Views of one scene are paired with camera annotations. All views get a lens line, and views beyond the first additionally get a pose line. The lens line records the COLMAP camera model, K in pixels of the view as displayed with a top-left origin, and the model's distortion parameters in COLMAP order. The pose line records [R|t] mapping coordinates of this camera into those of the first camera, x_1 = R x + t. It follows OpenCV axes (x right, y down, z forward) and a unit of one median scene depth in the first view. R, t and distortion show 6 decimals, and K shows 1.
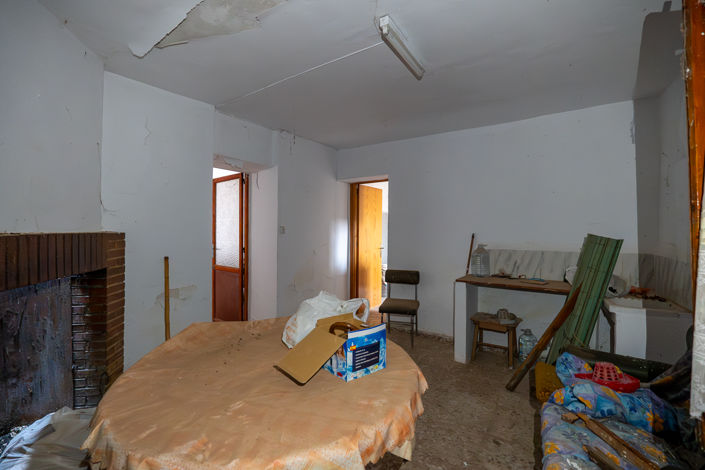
lens RADIAL K [[320.5, 0, 352.5], [0, 320.5, 235.0], [0, 0, 1]] dist [-0.004289, -0.000054]
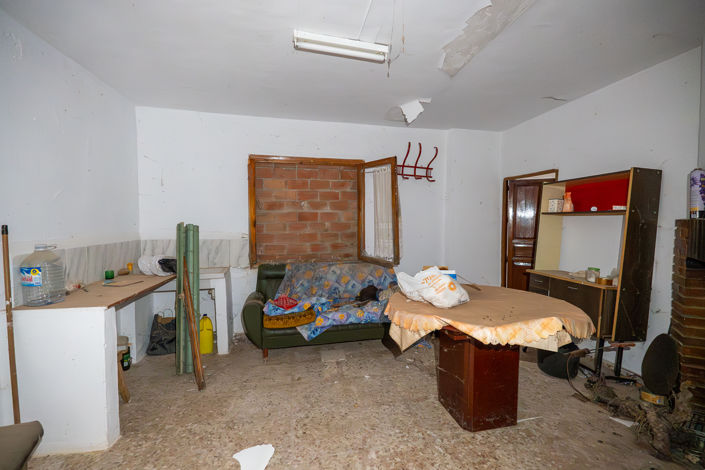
lens RADIAL K [[320.5, 0, 352.5], [0, 320.5, 235.0], [0, 0, 1]] dist [-0.004289, -0.000054]
pose [[-0.732671, -0.028187, 0.679999, -0.478065], [0.002488, 0.999024, 0.044093, -0.009169], [-0.680578, 0.033998, -0.731887, 1.426506]]
